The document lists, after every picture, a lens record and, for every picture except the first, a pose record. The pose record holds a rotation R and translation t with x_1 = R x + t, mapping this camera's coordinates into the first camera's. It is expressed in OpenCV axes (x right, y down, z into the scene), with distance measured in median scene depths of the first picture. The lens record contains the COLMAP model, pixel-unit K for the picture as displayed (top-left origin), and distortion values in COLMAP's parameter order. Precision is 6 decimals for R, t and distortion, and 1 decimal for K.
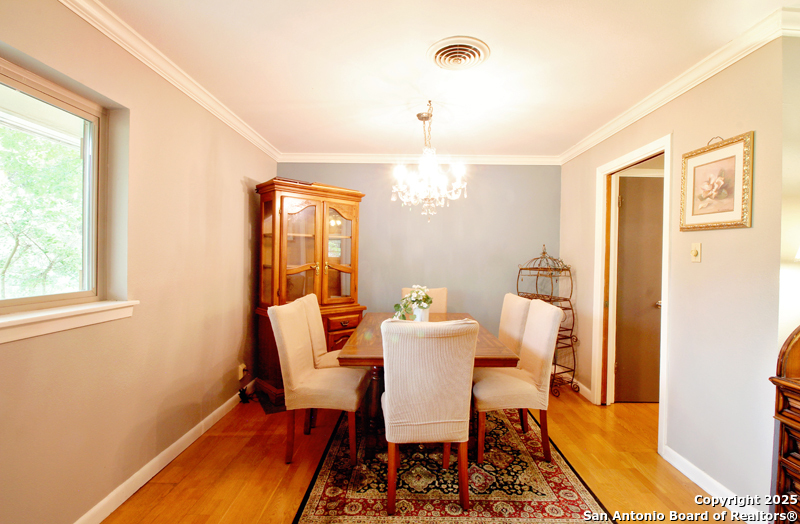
lens RADIAL K [[371.4, 0, 401.0], [0, 371.4, 261.3], [0, 0, 1]] dist [-0.010575, 0.000226]
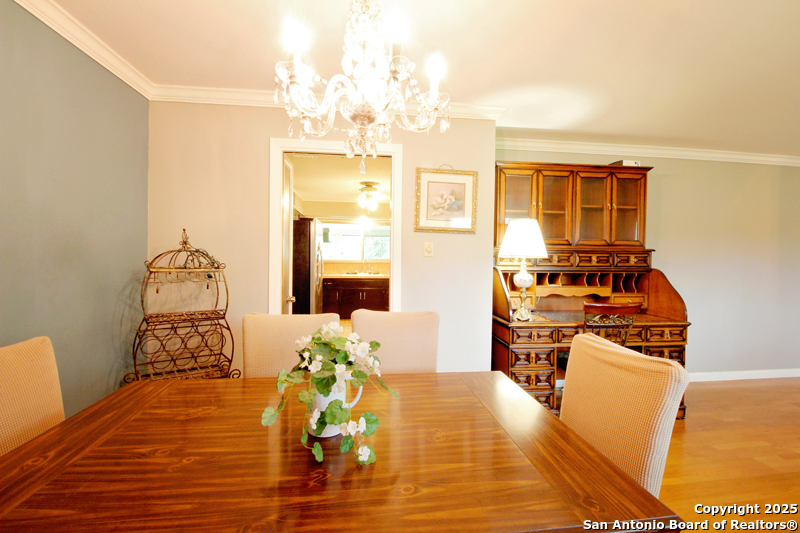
lens RADIAL K [[370.7, 0, 402.2], [0, 370.7, 265.6], [0, 0, 1]] dist [-0.002148, -0.010546]
pose [[-0.121251, -0.030219, 0.992162, -0.483096], [-0.002642, 0.999543, 0.030121, -0.007055], [-0.992618, 0.001031, -0.121275, 1.322222]]
